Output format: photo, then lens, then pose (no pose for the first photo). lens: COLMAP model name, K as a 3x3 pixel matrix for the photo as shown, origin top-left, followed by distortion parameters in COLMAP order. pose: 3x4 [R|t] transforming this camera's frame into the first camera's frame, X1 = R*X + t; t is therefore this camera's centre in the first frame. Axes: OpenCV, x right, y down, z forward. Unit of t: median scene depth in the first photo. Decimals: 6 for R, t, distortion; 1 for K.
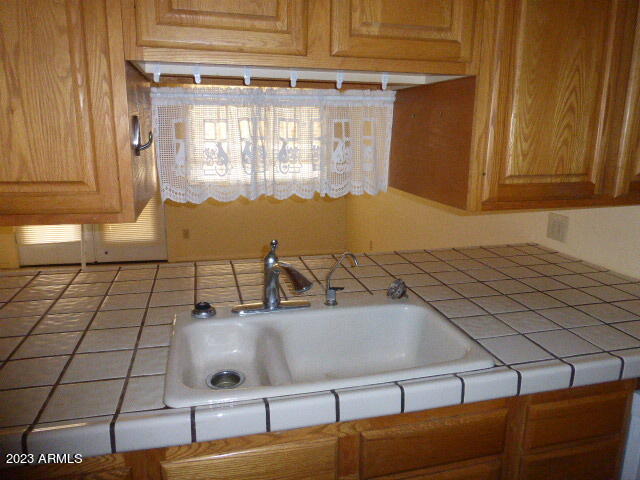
lens RADIAL K [[474.0, 0, 319.9], [0, 474.0, 238.5], [0, 0, 1]] dist [-0.031785, 0.015314]
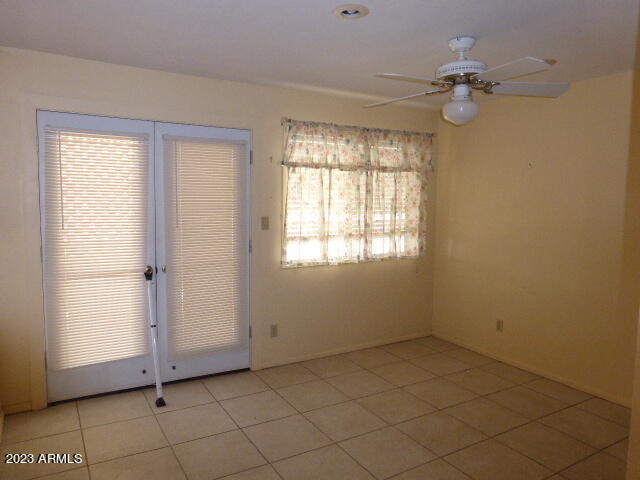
lens RADIAL K [[474.0, 0, 320.7], [0, 474.0, 239.8], [0, 0, 1]] dist [-0.031785, 0.015314]
pose [[0.957933, -0.035171, 0.284828, -0.436184], [0.077330, 0.987387, -0.138154, -0.044669], [-0.276377, 0.154368, 0.948571, 0.231354]]
